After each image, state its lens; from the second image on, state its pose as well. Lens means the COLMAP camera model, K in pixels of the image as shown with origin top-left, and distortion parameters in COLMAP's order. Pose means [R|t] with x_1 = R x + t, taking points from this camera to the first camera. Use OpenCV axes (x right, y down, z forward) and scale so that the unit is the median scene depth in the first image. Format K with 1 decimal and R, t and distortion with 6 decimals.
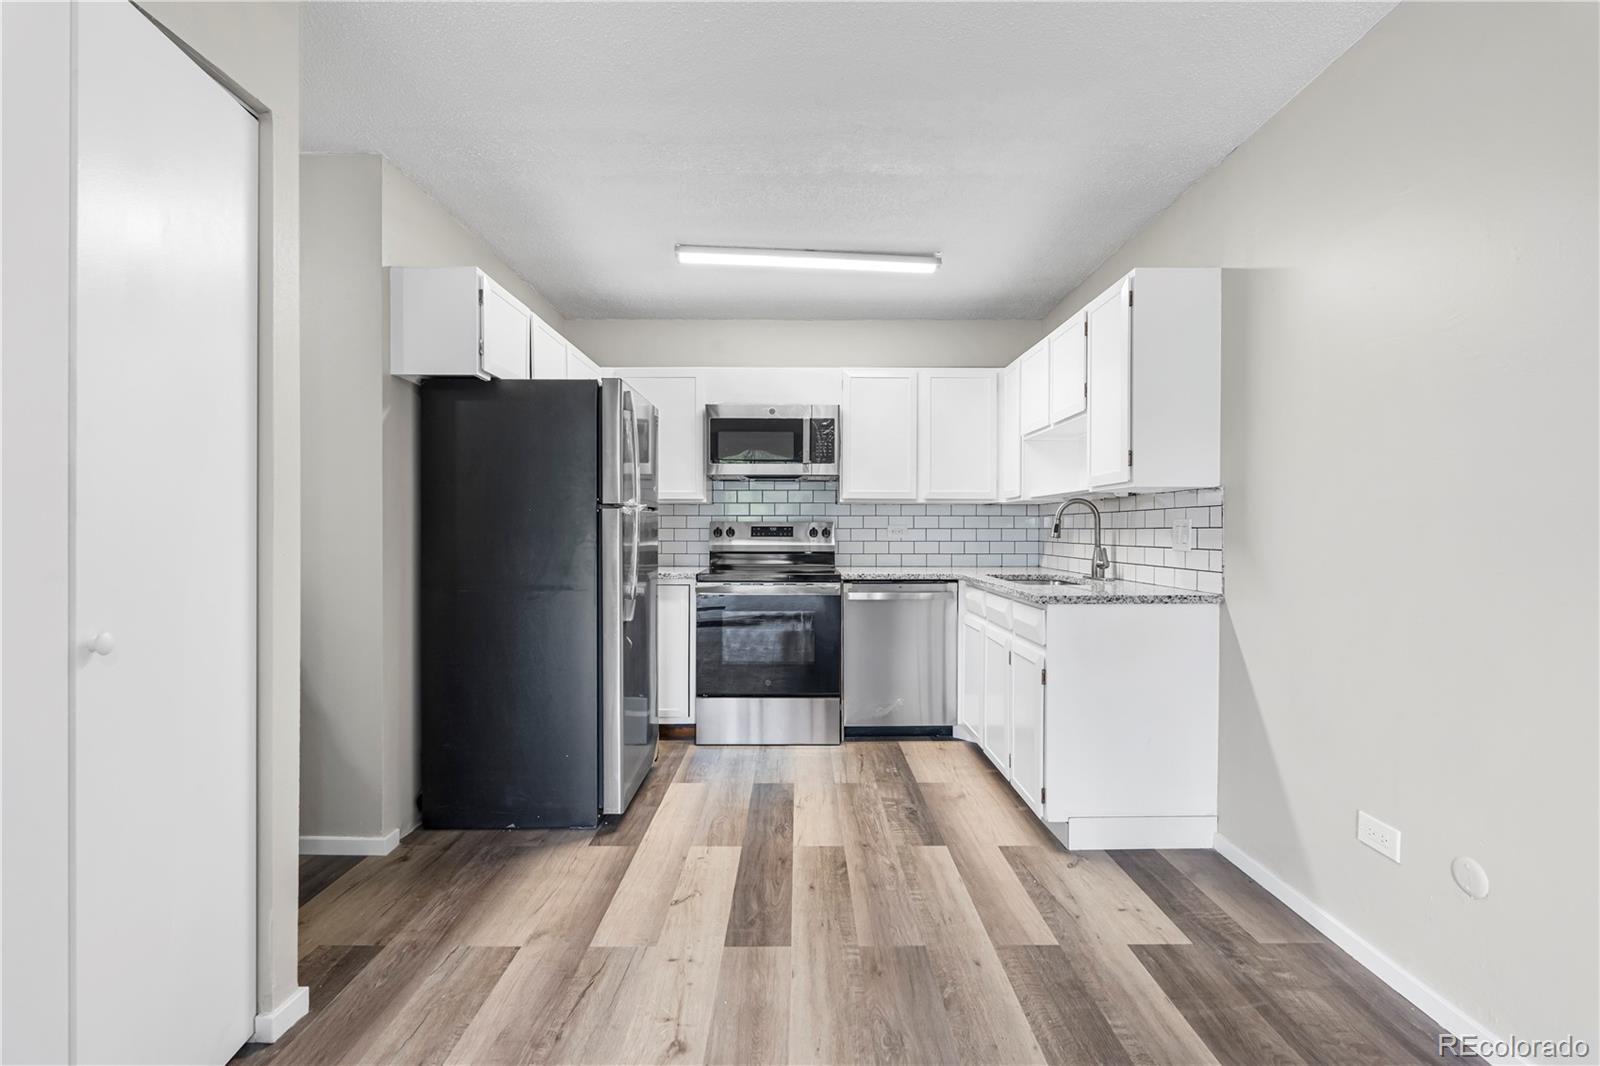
lens RADIAL K [[703.1, 0, 801.8], [0, 703.1, 527.0], [0, 0, 1]] dist [-0.002468, -0.000012]
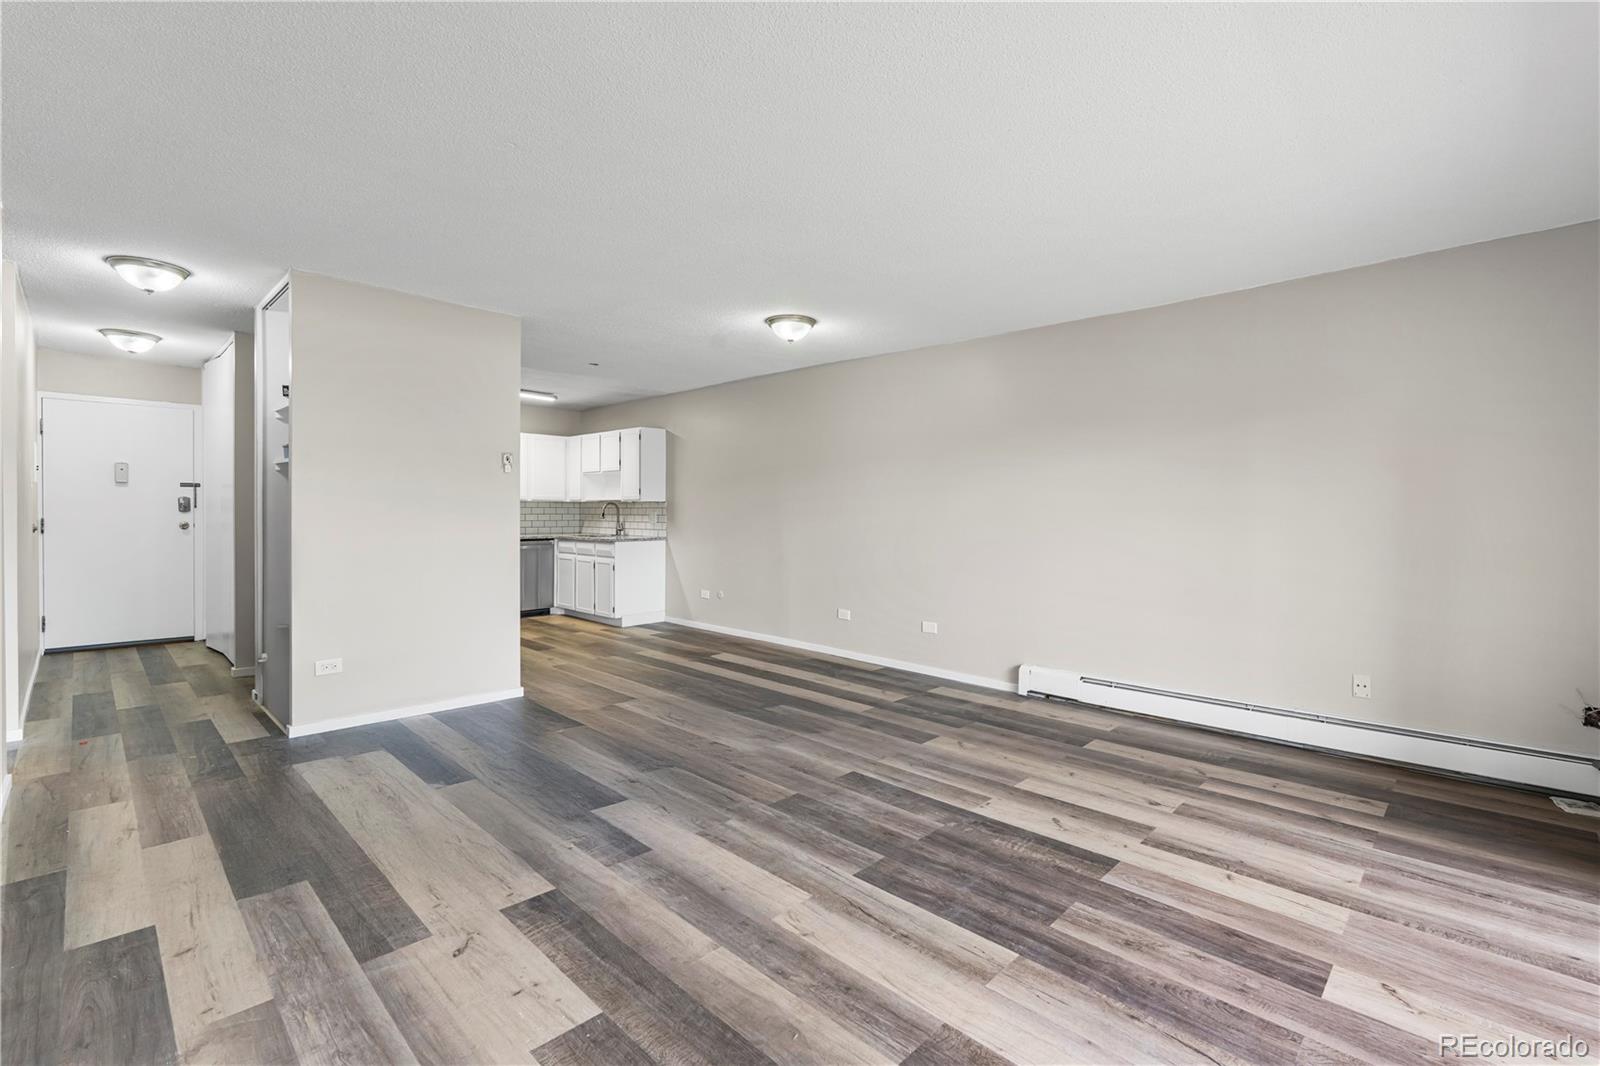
lens RADIAL K [[703.1, 0, 801.8], [0, 703.1, 527.0], [0, 0, 1]] dist [-0.002468, -0.000012]
pose [[0.705480, -0.014870, 0.708574, -0.775734], [-0.005726, 0.999628, 0.026679, -0.021565], [-0.708707, -0.022879, 0.705132, -1.057734]]
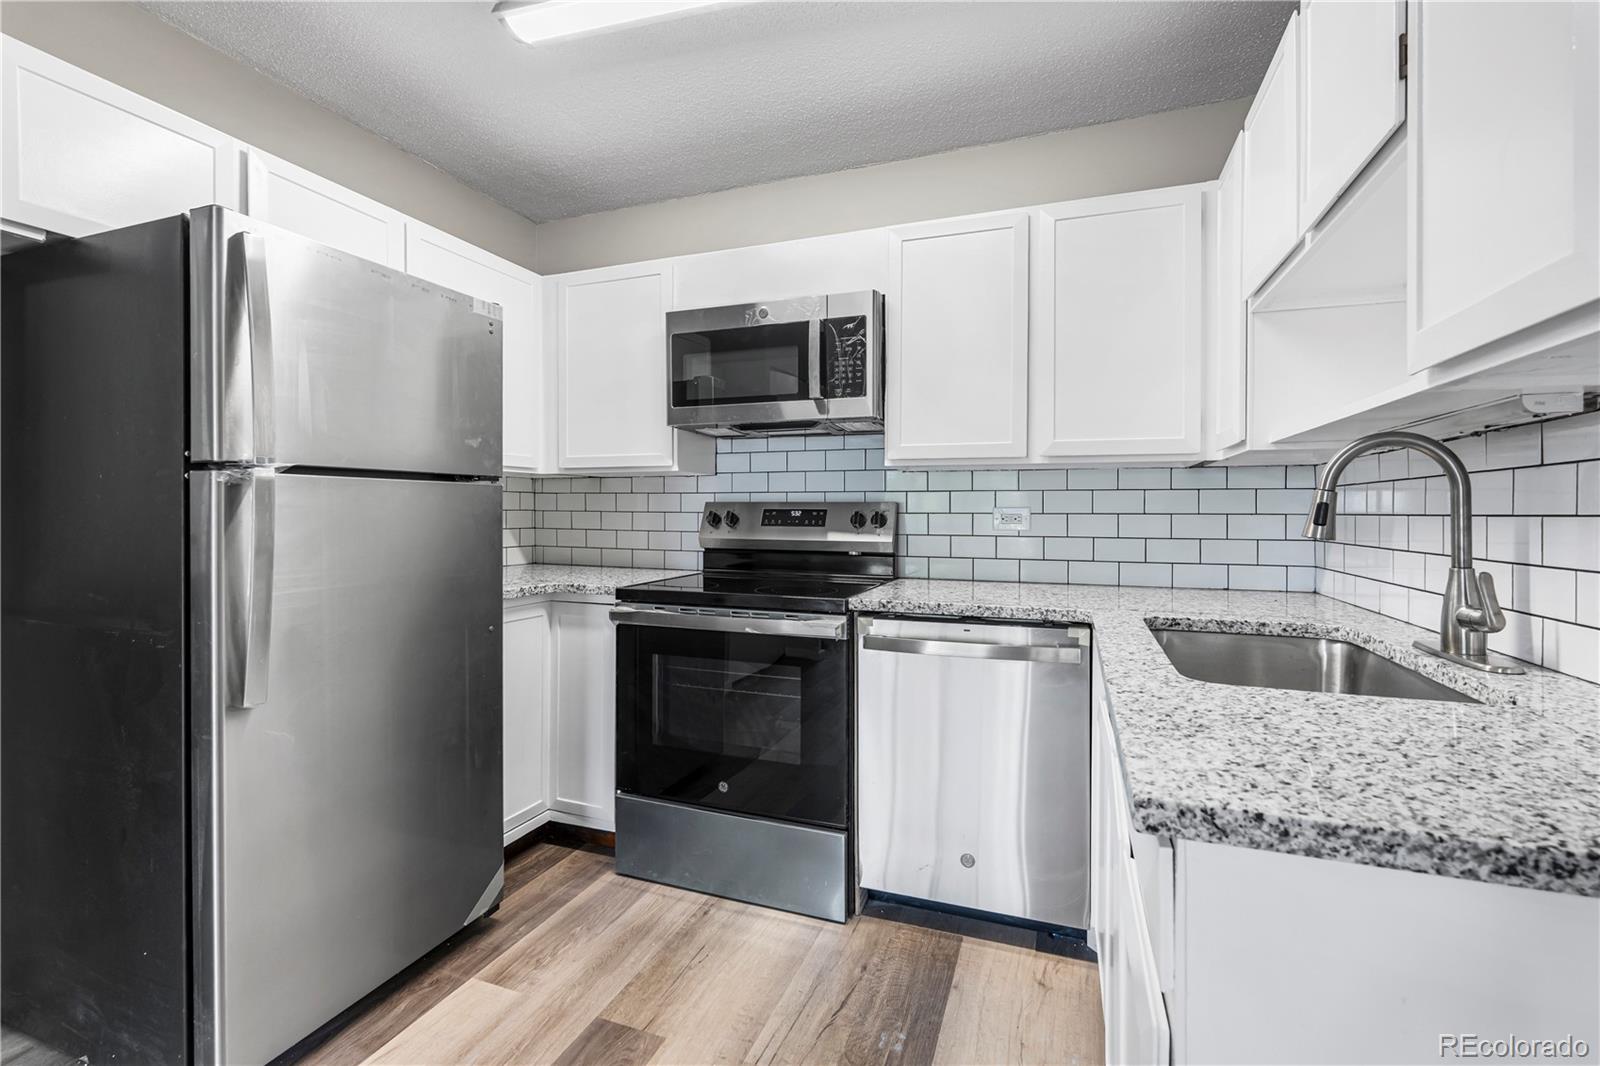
lens RADIAL K [[714.0, 0, 795.3], [0, 714.0, 510.0], [0, 0, 1]] dist [-0.001766, -0.000480]
pose [[0.933239, 0.000783, -0.359256, 0.214843], [-0.001113, 0.999999, -0.000712, -0.000064], [0.359255, 0.001064, 0.933239, 0.494142]]
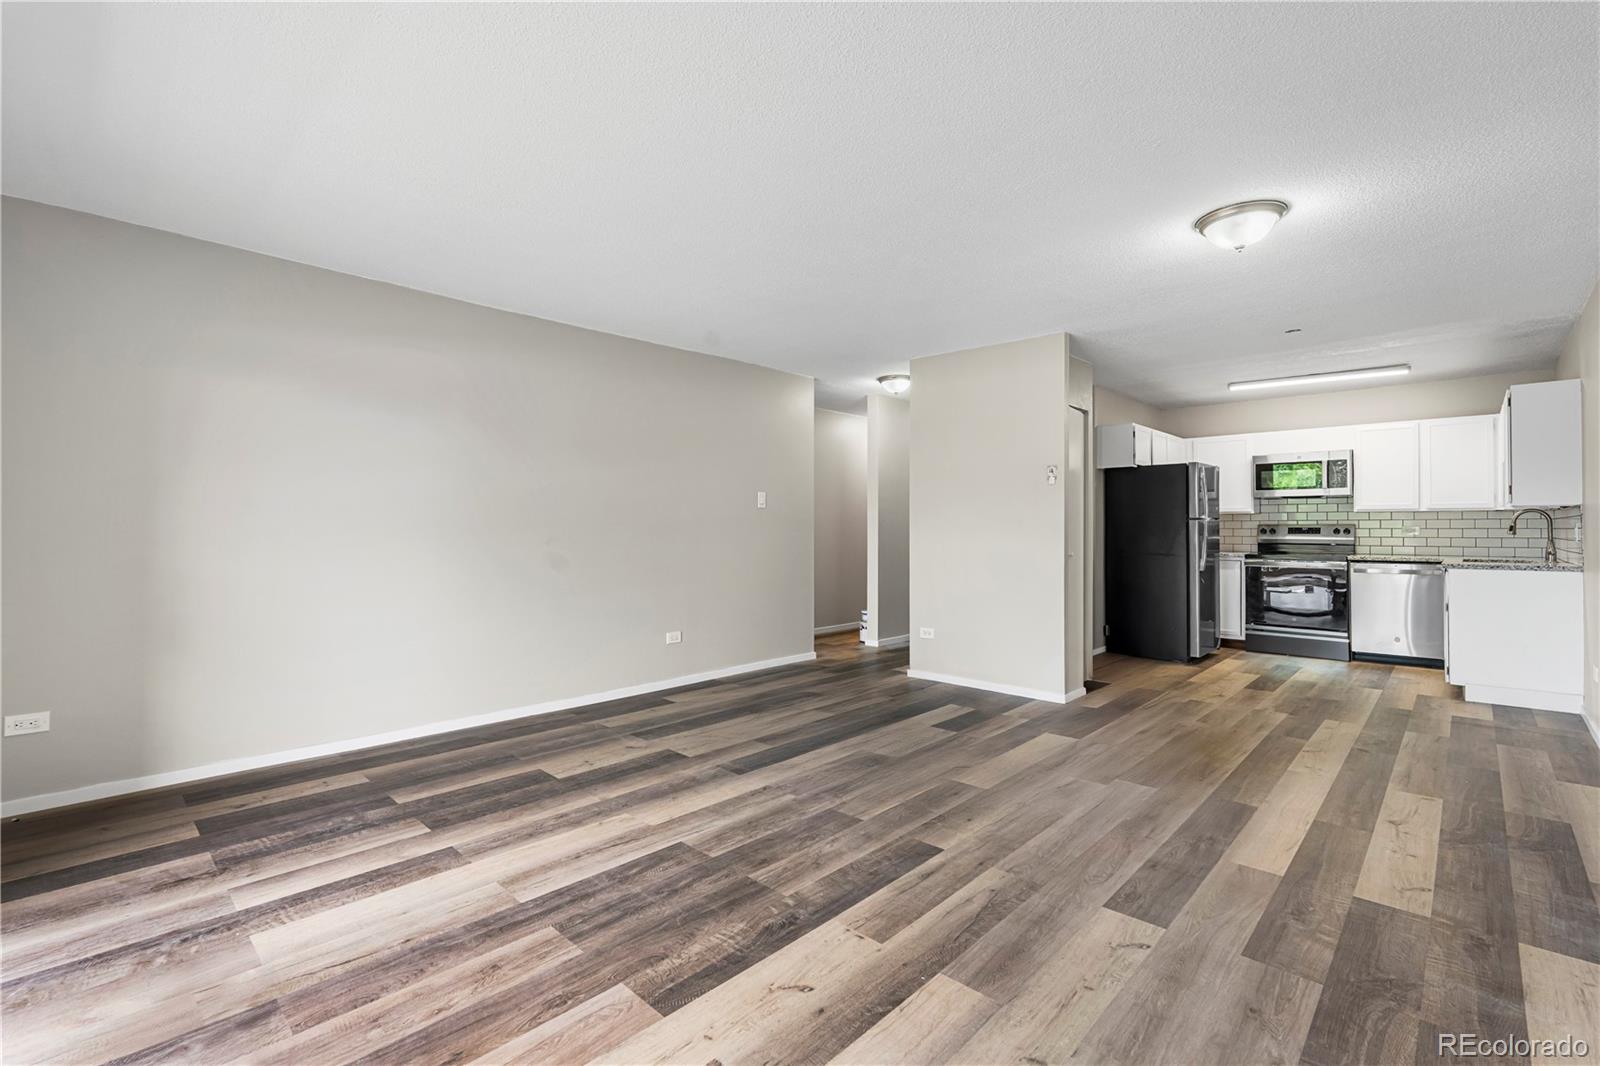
lens RADIAL K [[703.1, 0, 801.8], [0, 703.1, 527.0], [0, 0, 1]] dist [-0.002468, -0.000012]
pose [[0.725452, -0.004384, -0.688259, 0.264179], [0.003605, 0.999990, -0.002570, -0.002250], [0.688263, -0.000617, 0.725461, -1.075279]]
